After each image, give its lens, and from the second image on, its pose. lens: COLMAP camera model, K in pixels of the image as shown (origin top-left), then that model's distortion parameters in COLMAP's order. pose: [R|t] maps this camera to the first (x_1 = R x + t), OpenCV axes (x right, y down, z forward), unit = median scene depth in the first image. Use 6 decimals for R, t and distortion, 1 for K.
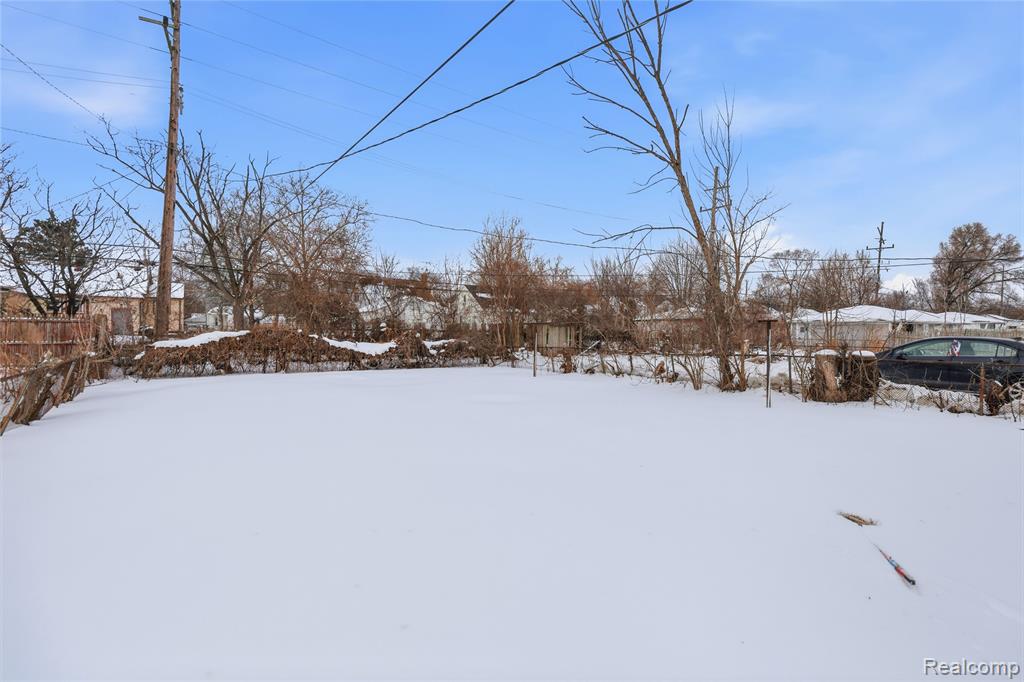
lens RADIAL K [[470.0, 0, 514.5], [0, 470.0, 335.9], [0, 0, 1]] dist [-0.001199, -0.000035]
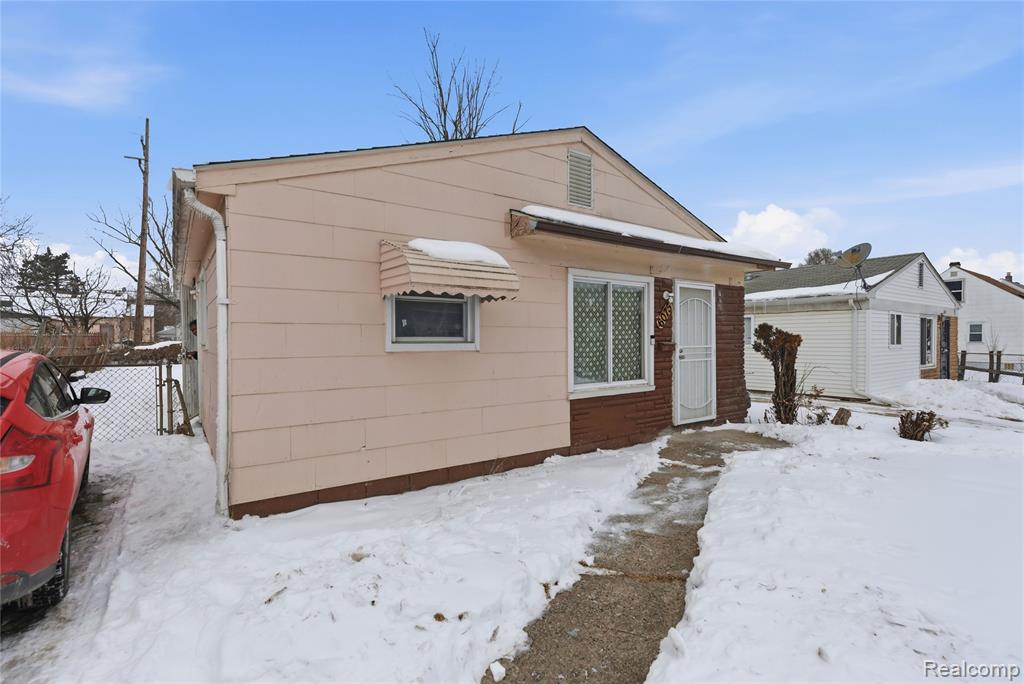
lens RADIAL K [[470.0, 0, 508.8], [0, 470.0, 342.5], [0, 0, 1]] dist [-0.001199, -0.000035]
pose [[0.999605, -0.006918, 0.027253, 0.318078], [0.007061, 0.999962, -0.005127, 0.007824], [-0.027217, 0.005318, 0.999615, -0.430310]]
